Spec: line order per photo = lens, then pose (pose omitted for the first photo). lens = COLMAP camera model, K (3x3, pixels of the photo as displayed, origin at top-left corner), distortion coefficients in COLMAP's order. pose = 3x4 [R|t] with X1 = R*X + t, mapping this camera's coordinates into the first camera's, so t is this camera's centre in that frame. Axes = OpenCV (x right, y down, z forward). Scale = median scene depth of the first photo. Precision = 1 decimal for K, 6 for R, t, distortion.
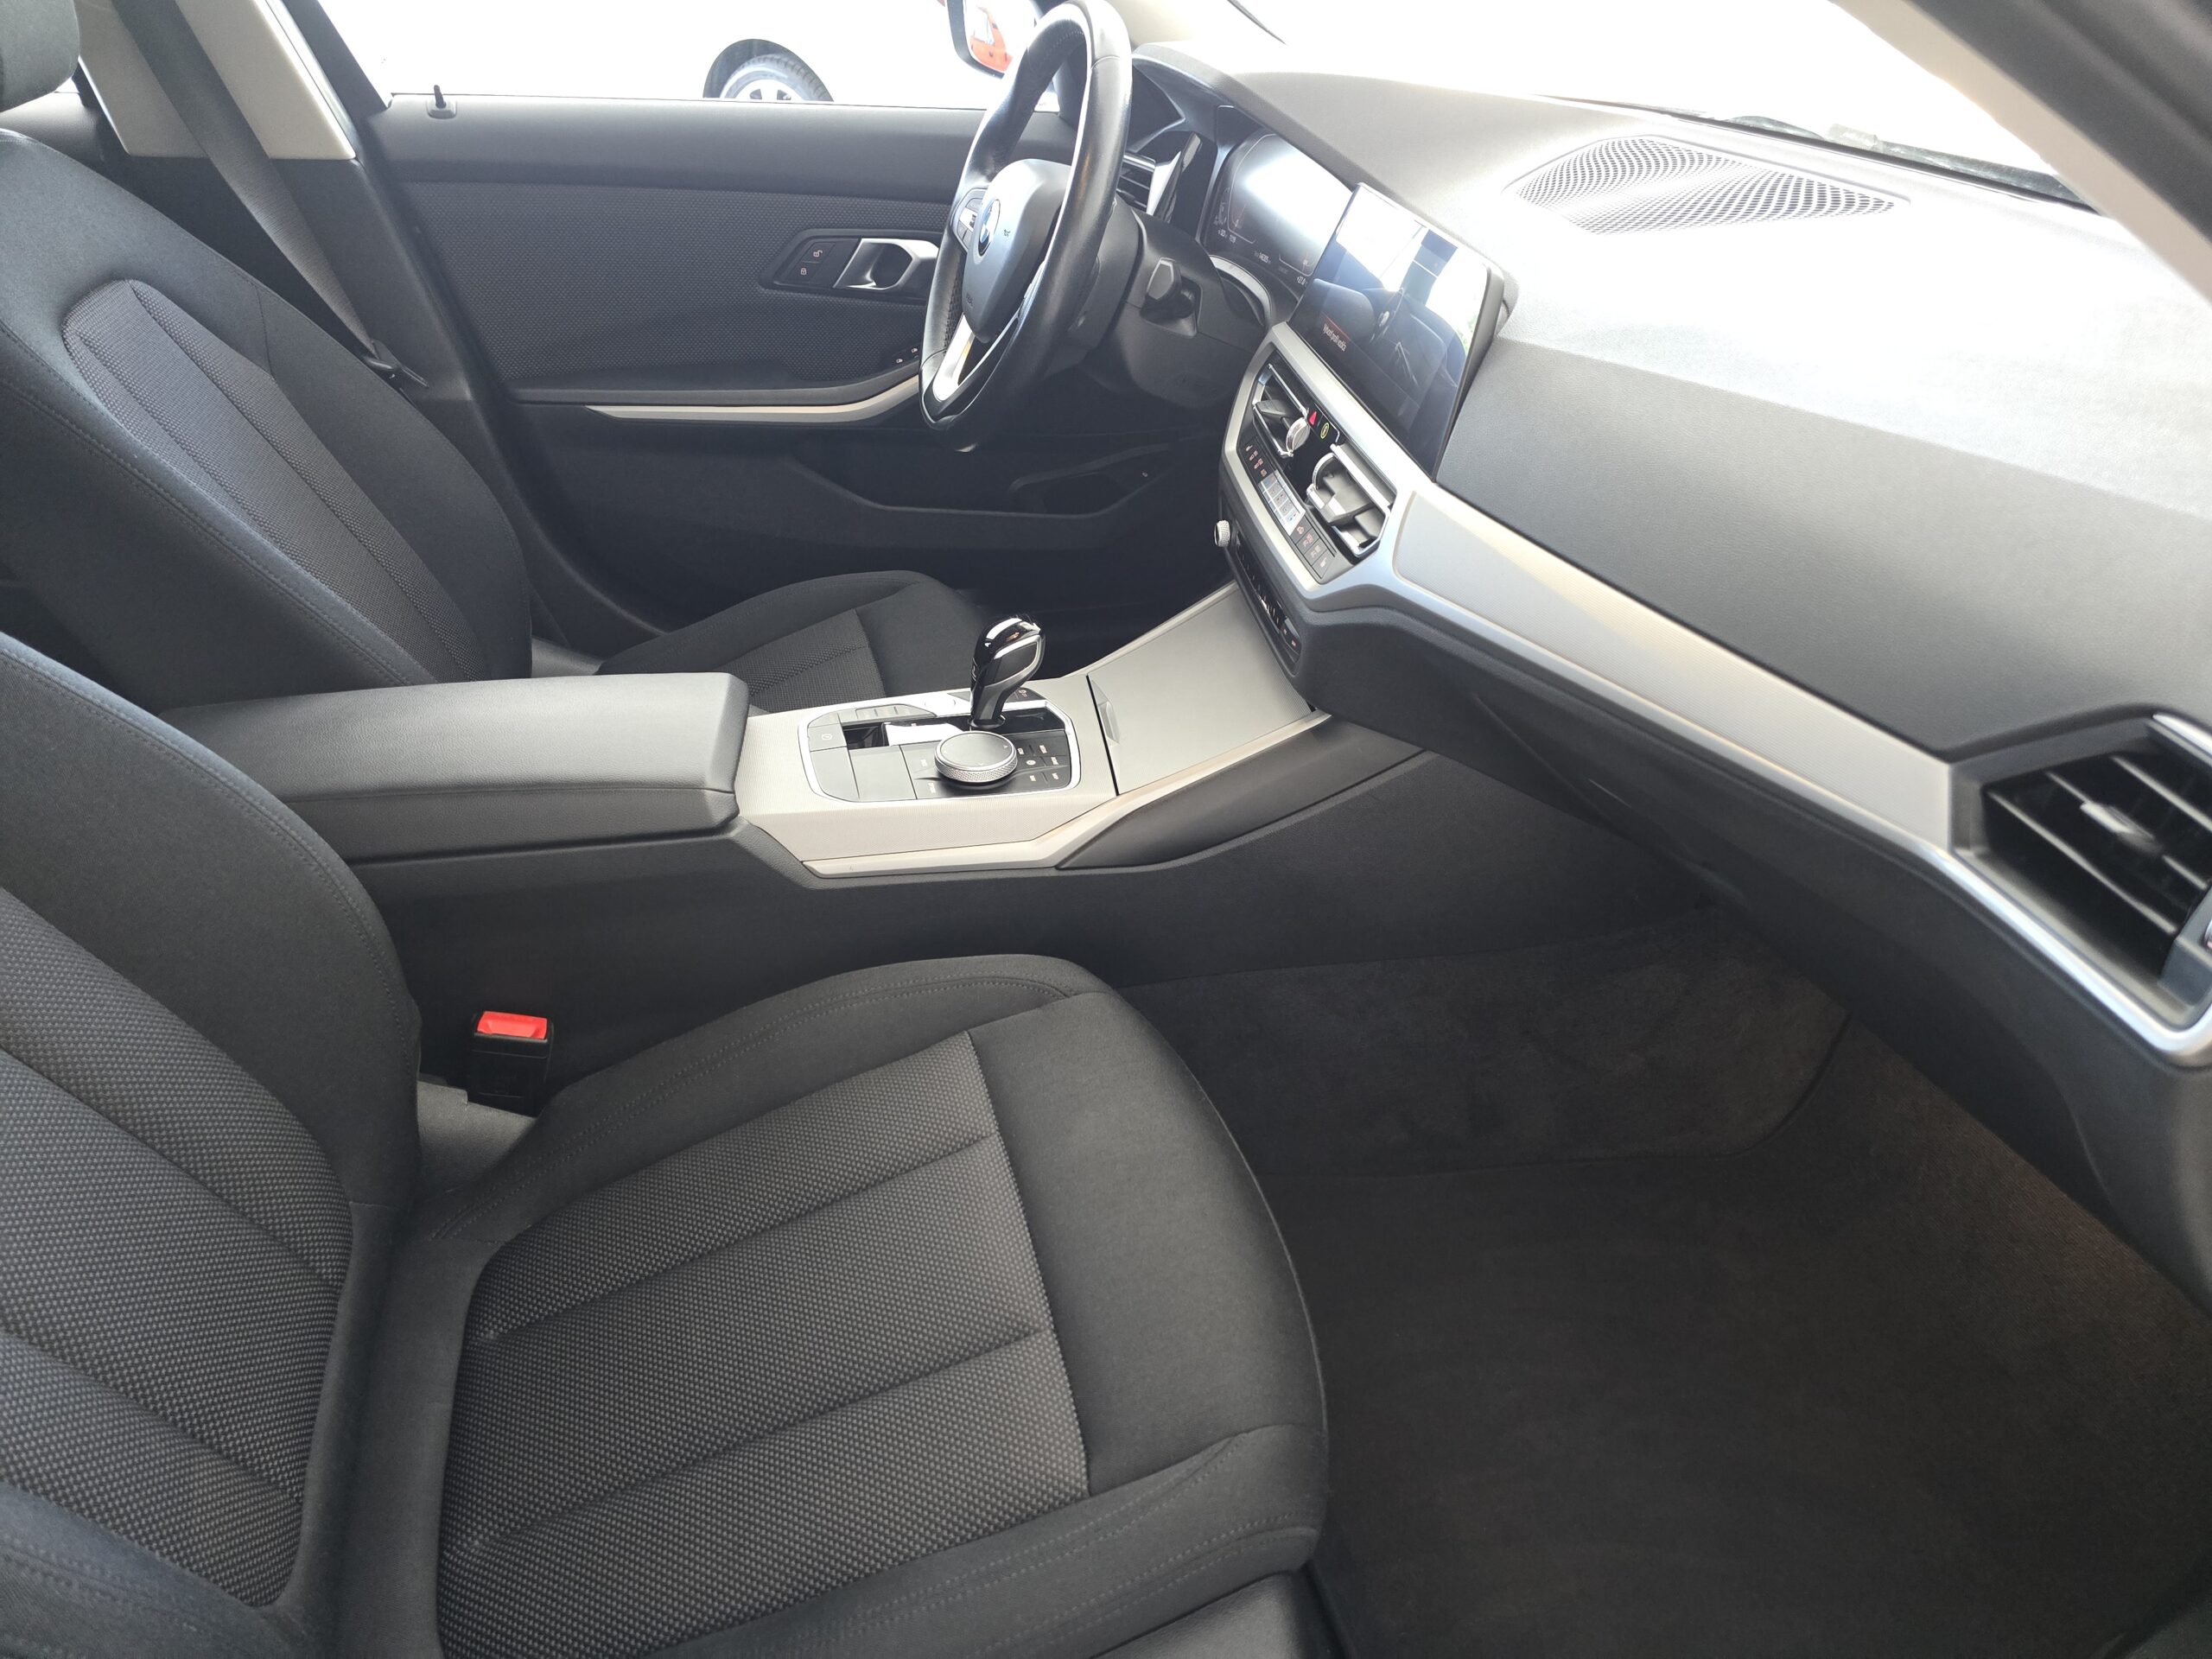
lens RADIAL K [[1162.1, 0, 1106.0], [0, 1162.1, 829.5], [0, 0, 1]] dist [-0.001132, -0.000643]
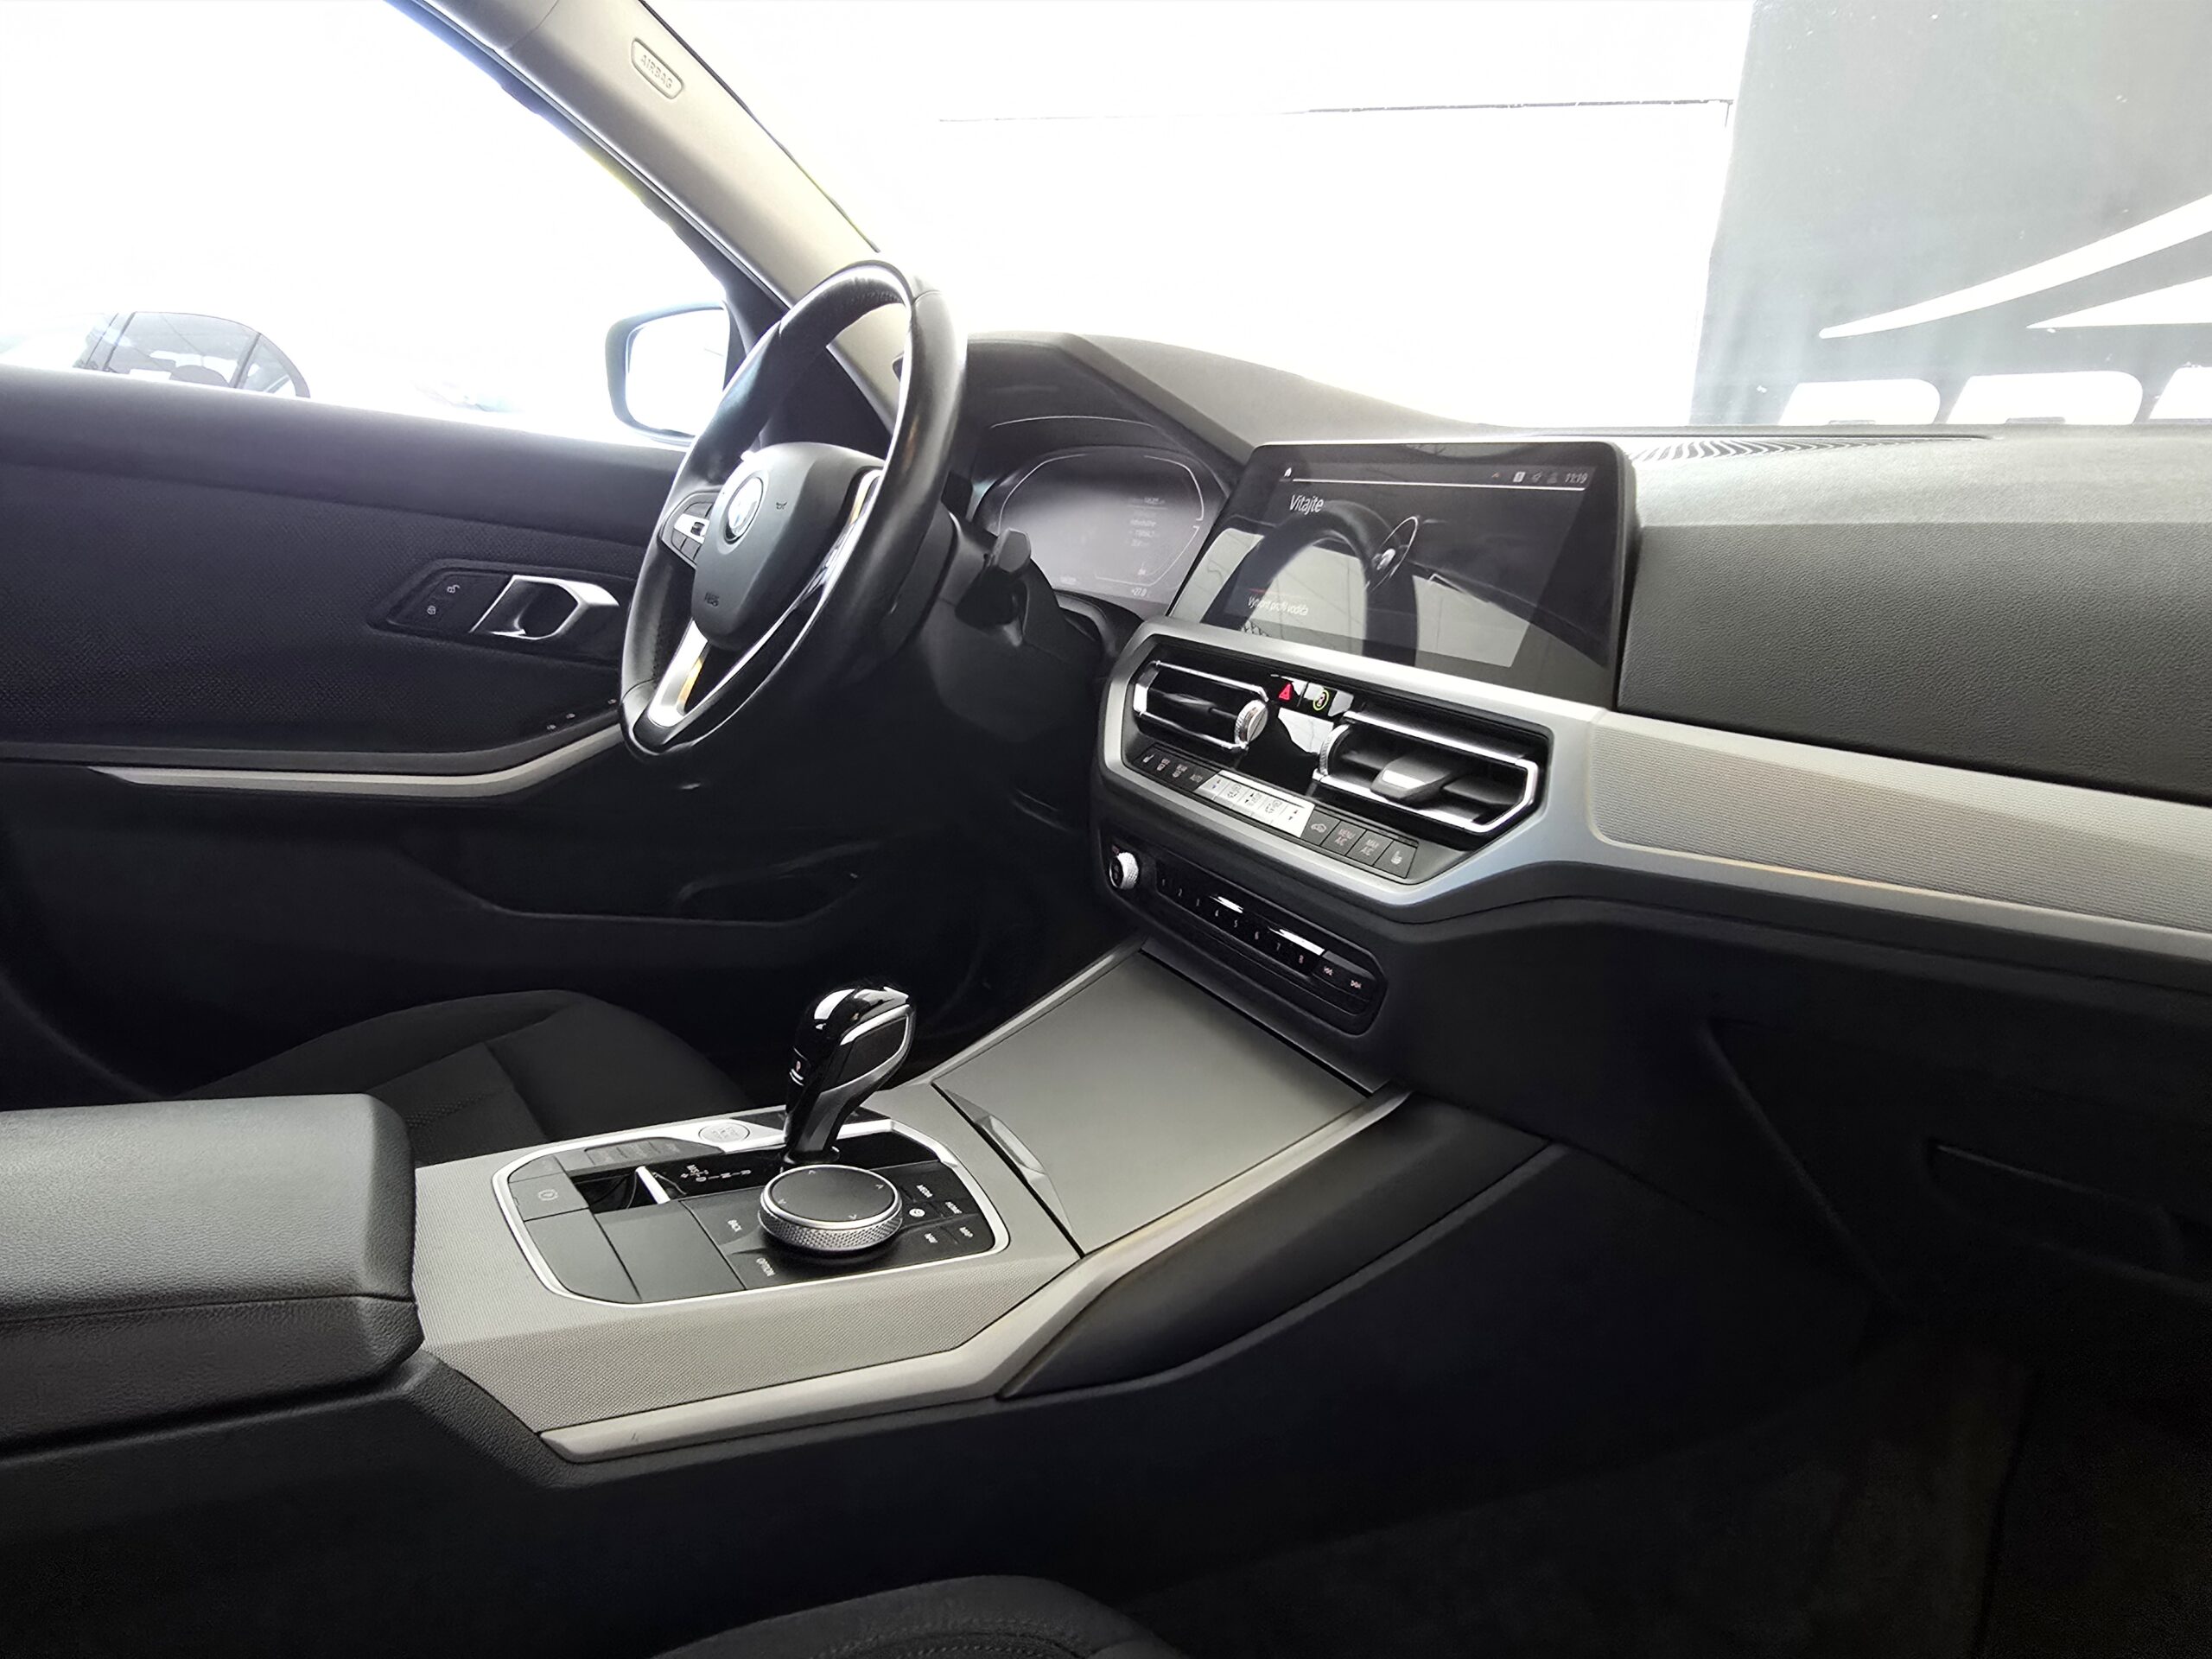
lens RADIAL K [[1431.5, 0, 1106.0], [0, 1431.5, 829.5], [0, 0, 1]] dist [-0.008713, -0.002276]
pose [[0.971447, -0.011607, 0.236971, -0.128444], [0.090821, 0.940918, -0.326229, 0.004323], [-0.219184, 0.338436, 0.915106, 0.222179]]
